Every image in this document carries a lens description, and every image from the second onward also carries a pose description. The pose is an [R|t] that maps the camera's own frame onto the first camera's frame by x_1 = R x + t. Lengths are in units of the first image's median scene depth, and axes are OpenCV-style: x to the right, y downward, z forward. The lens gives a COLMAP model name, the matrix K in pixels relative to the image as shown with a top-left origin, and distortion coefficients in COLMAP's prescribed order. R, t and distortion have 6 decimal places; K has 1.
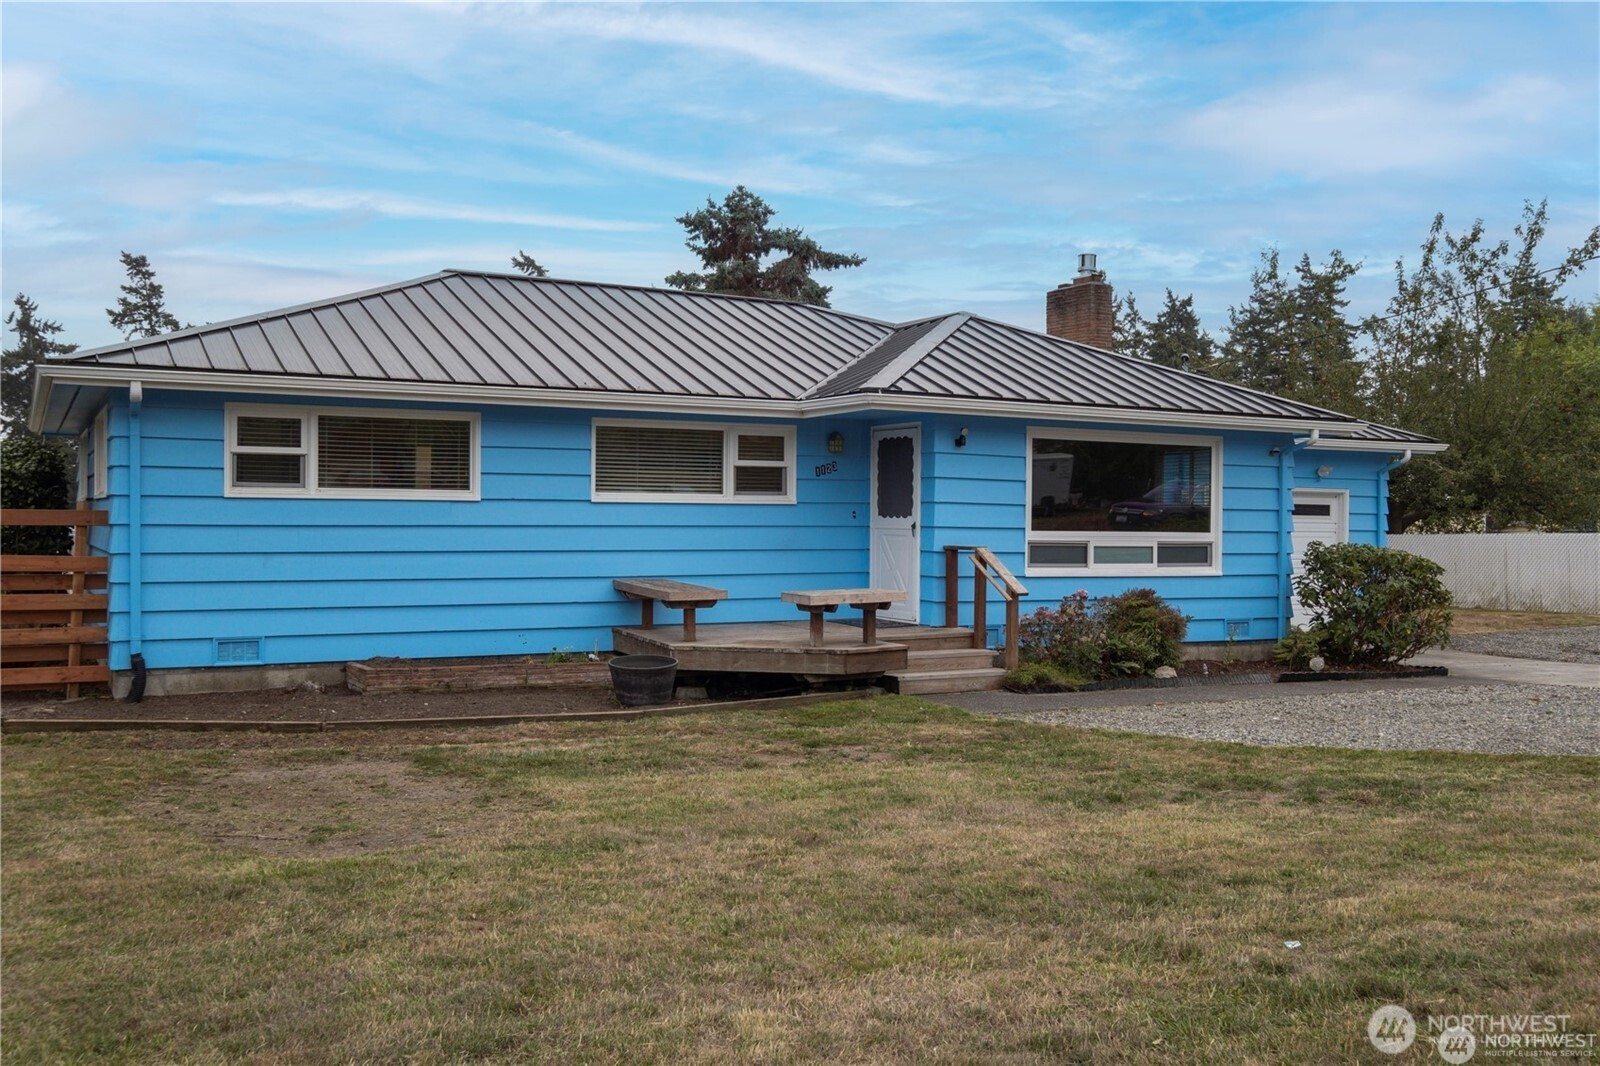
lens RADIAL K [[1488.8, 0, 808.5], [0, 1488.8, 531.9], [0, 0, 1]] dist [-0.013769, 0.011894]
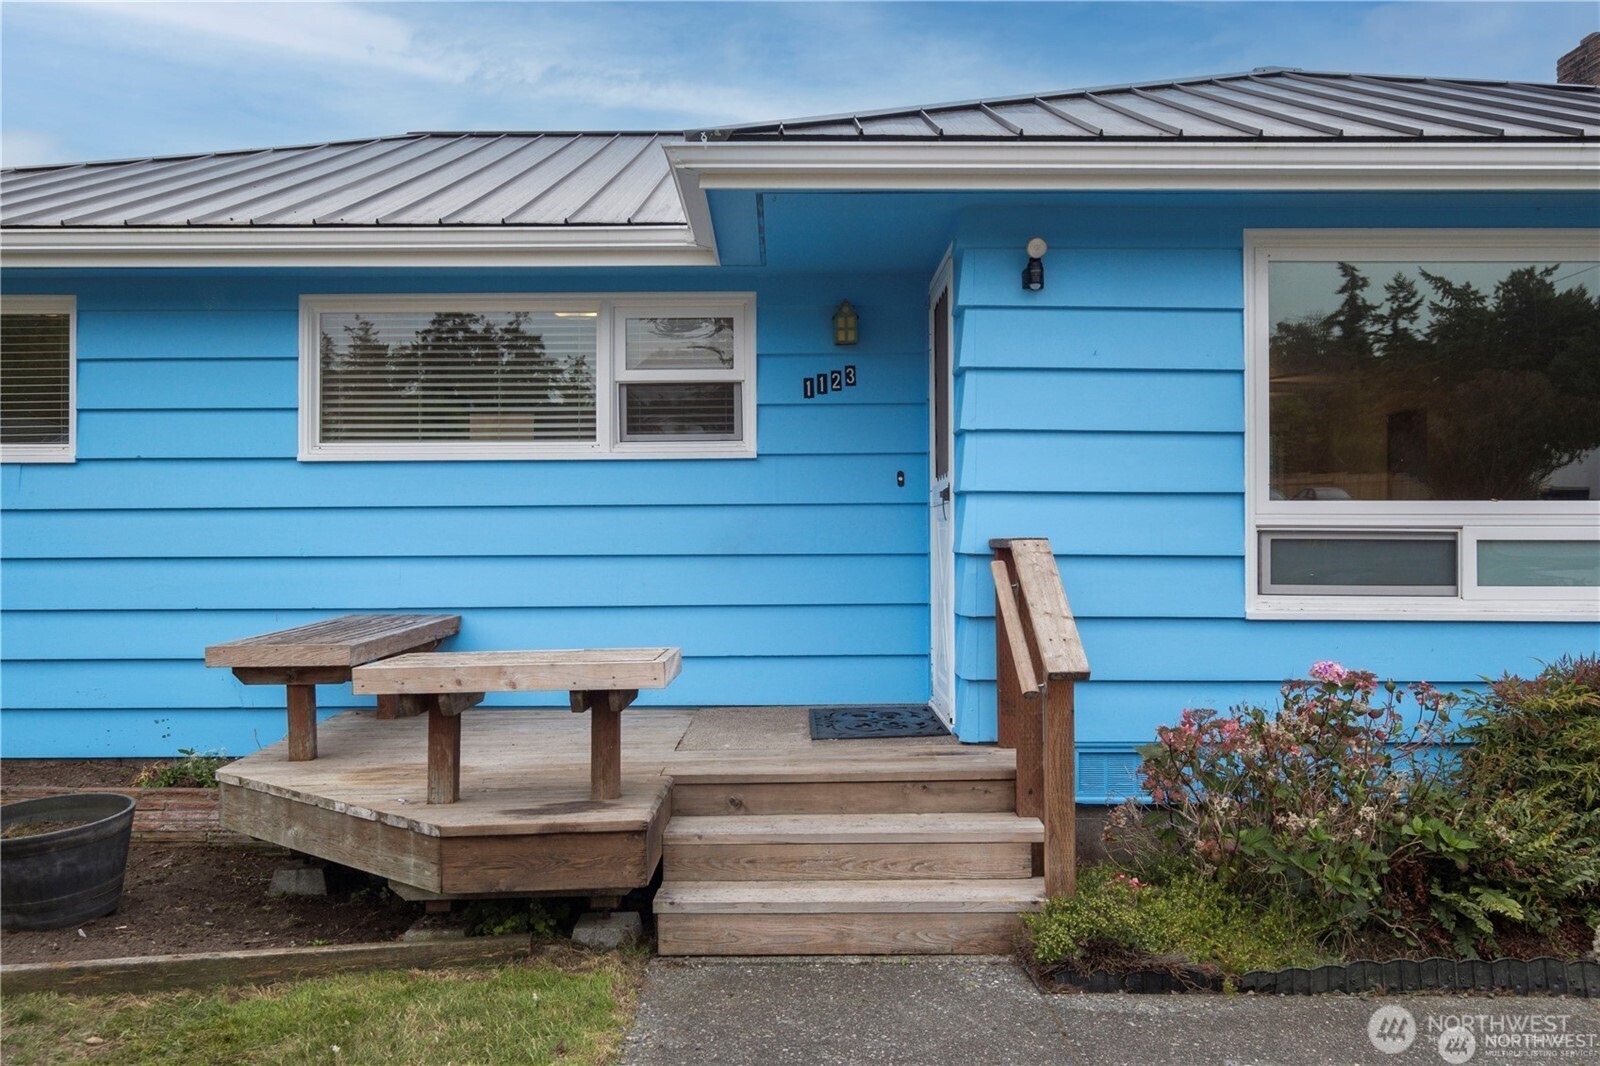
lens RADIAL K [[1384.3, 0, 800.0], [0, 1384.3, 533.0], [0, 0, 1]] dist [-0.001253, 0.000115]
pose [[0.875670, -0.016084, -0.482641, 0.223789], [0.007181, 0.999768, -0.020290, 0.014646], [0.482856, 0.014301, 0.875583, 0.647962]]
